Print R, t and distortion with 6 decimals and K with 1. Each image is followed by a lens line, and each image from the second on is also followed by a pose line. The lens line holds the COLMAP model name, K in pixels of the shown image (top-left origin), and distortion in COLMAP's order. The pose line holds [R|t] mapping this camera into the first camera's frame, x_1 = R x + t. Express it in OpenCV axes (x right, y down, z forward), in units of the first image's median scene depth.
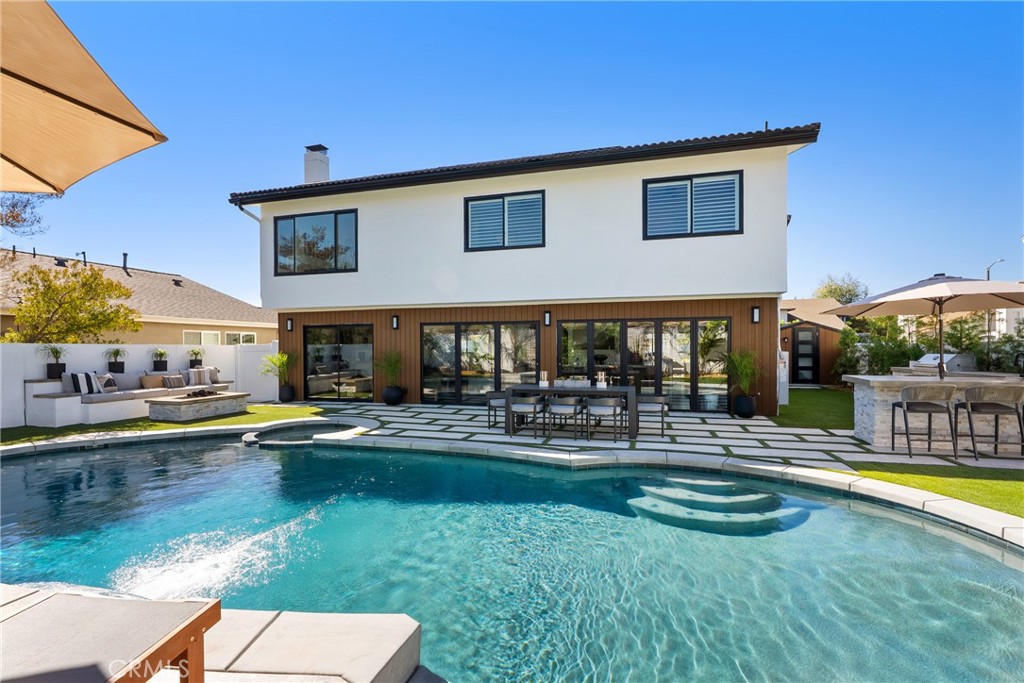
lens RADIAL K [[466.5, 0, 516.4], [0, 466.5, 354.6], [0, 0, 1]] dist [-0.009257, 0.000042]
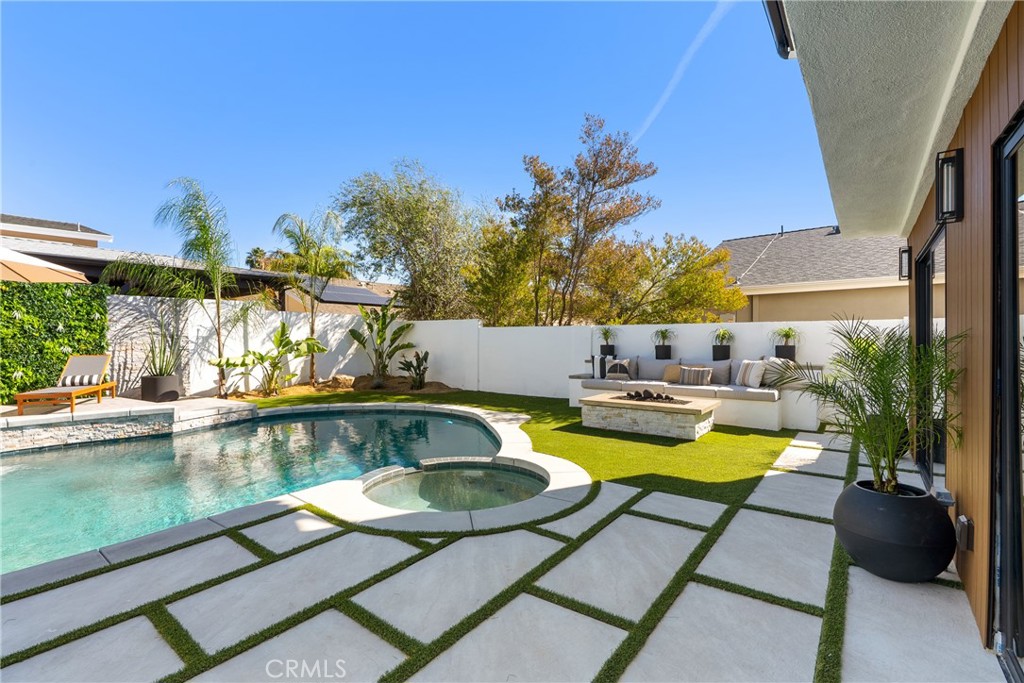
lens RADIAL K [[459.8, 0, 516.0], [0, 459.8, 341.7], [0, 0, 1]] dist [-0.001168, -0.000143]
pose [[-0.349254, 0.015168, -0.936905, -0.005619], [-0.003191, 0.999844, 0.017376, -0.003874], [0.937023, 0.009058, -0.349151, 0.979557]]
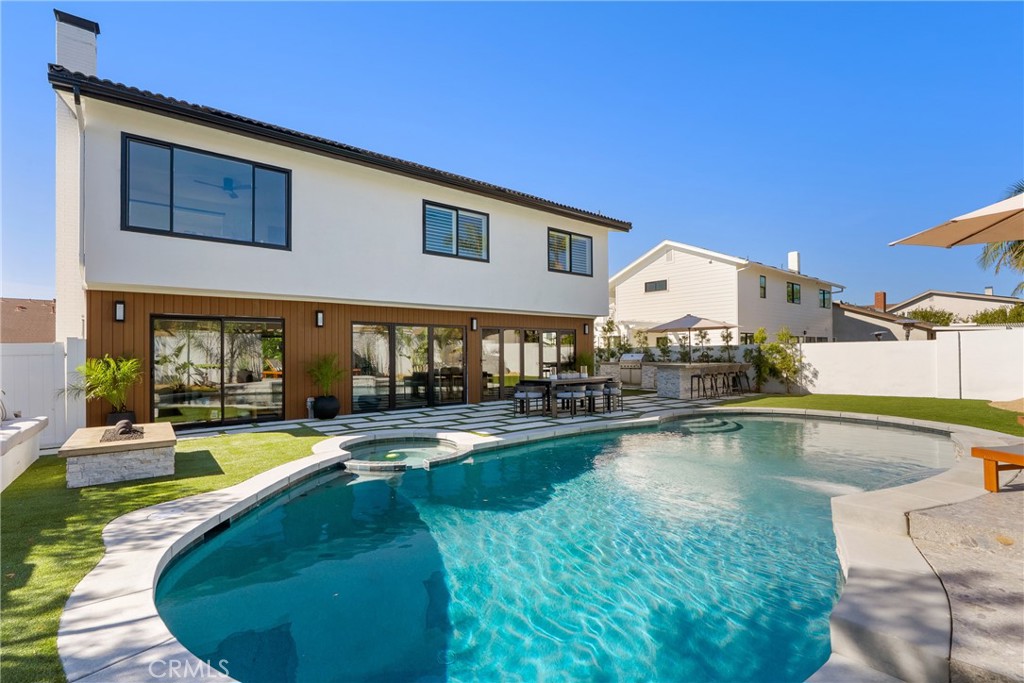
lens RADIAL K [[482.3, 0, 533.0], [0, 482.3, 344.8], [0, 0, 1]] dist [0.000663, 0.000067]
pose [[0.541289, 0.009509, 0.840783, -0.837532], [0.014537, 0.999681, -0.020665, -0.001345], [-0.840711, 0.023409, 0.540978, 0.251096]]
